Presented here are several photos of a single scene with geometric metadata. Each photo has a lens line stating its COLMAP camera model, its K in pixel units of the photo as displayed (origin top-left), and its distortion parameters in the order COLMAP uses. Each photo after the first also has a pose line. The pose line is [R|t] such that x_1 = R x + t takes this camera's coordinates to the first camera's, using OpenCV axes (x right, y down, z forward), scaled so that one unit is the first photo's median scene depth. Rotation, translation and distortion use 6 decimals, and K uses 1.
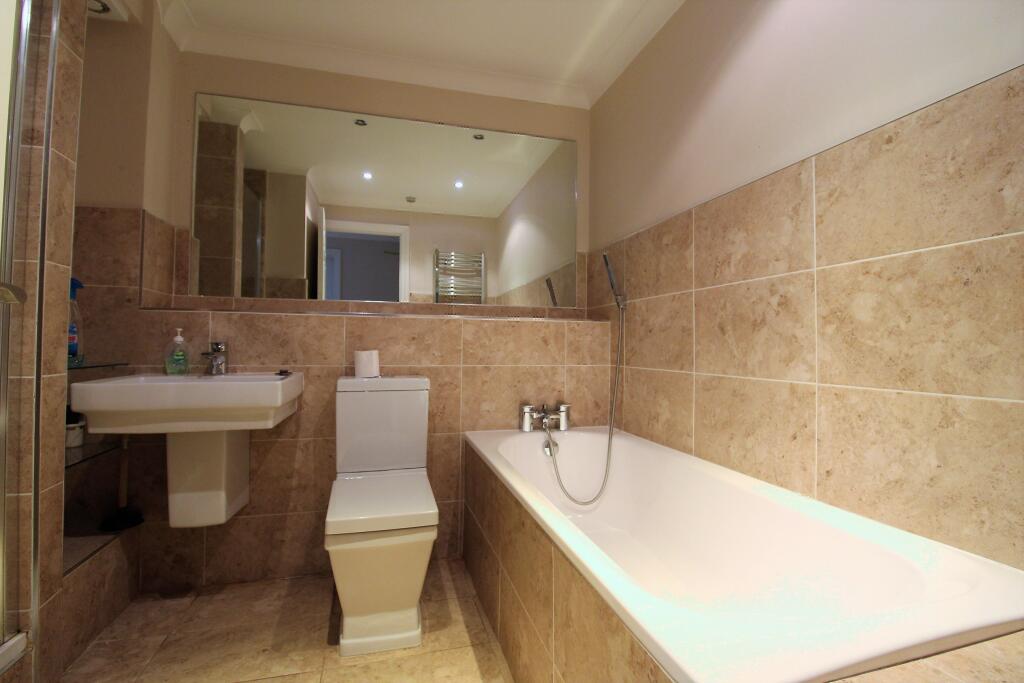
lens RADIAL K [[474.0, 0, 514.8], [0, 474.0, 331.6], [0, 0, 1]] dist [-0.002737, -0.010484]
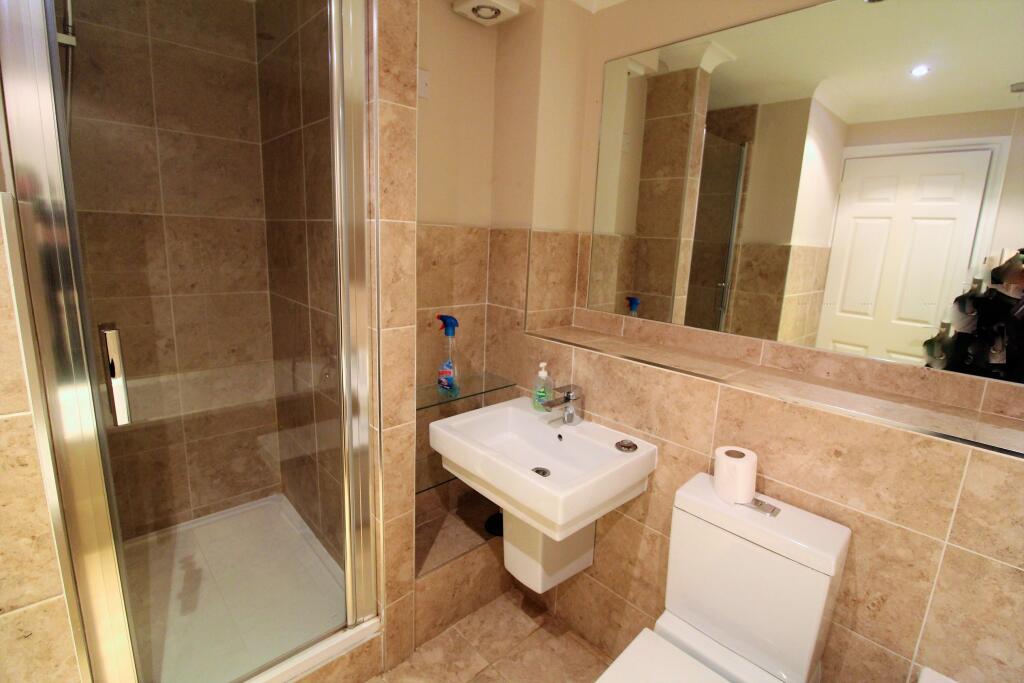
lens RADIAL K [[474.0, 0, 514.8], [0, 474.0, 331.6], [0, 0, 1]] dist [-0.002737, -0.010484]
pose [[0.466976, 0.186369, -0.864407, 0.050556], [-0.014512, 0.979021, 0.203241, -0.236167], [0.884151, -0.082365, 0.459884, 0.489315]]
